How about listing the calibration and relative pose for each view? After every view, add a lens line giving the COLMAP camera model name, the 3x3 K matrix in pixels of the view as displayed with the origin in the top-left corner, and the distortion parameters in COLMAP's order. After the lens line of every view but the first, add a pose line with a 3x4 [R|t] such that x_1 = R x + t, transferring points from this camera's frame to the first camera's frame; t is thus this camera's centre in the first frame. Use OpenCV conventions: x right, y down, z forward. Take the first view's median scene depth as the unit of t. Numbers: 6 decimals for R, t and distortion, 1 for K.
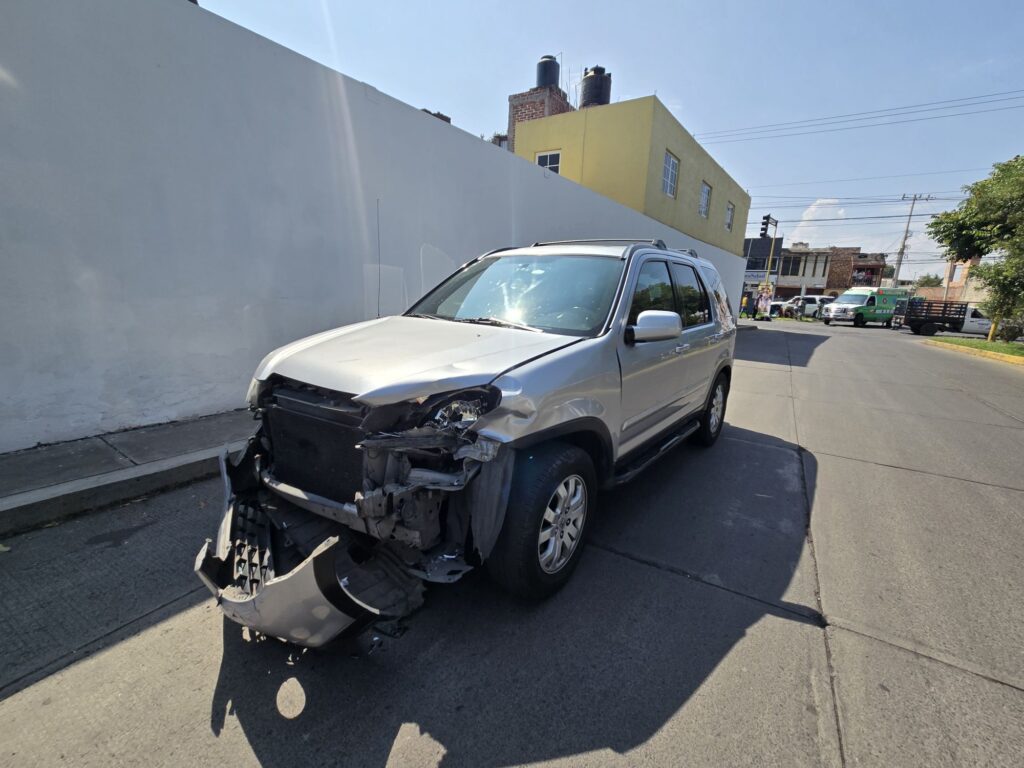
lens RADIAL K [[445.4, 0, 513.1], [0, 445.4, 379.3], [0, 0, 1]] dist [-0.003744, -0.000561]
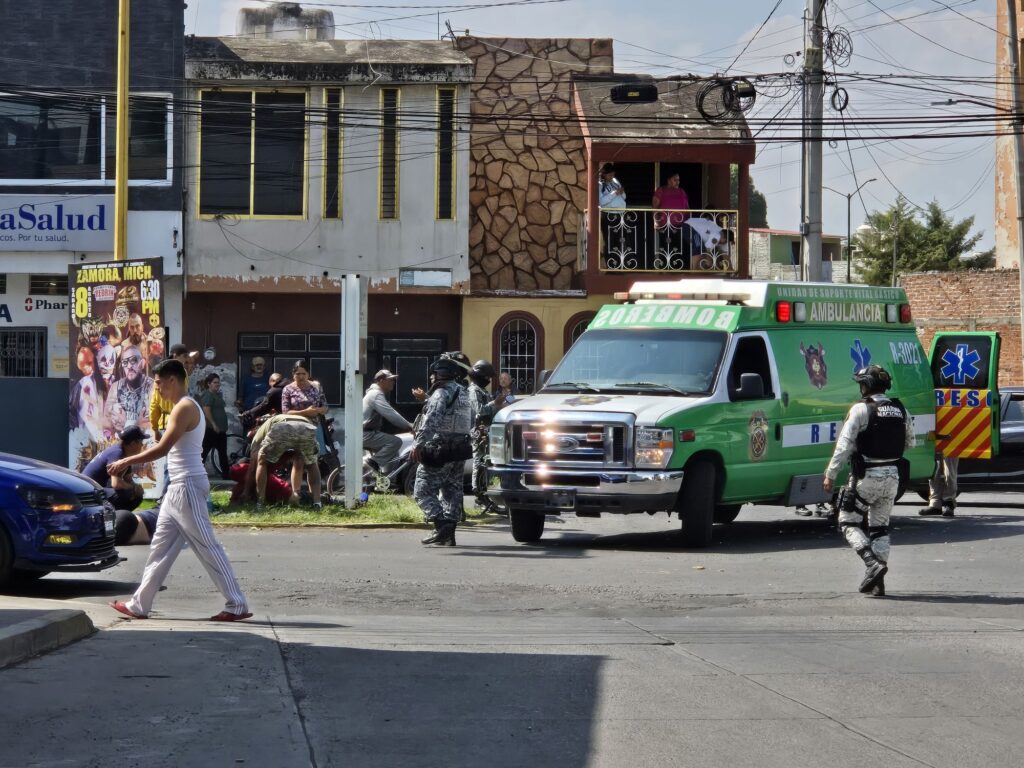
lens RADIAL K [[2062.6, 0, 511.8], [0, 2062.6, 383.3], [0, 0, 1]] dist [-0.035892, 0.000000]
pose [[0.780682, -0.050668, 0.622871, 0.274742], [0.150909, 0.982495, -0.109221, -0.095595], [-0.606434, 0.179264, 0.774663, 0.452701]]
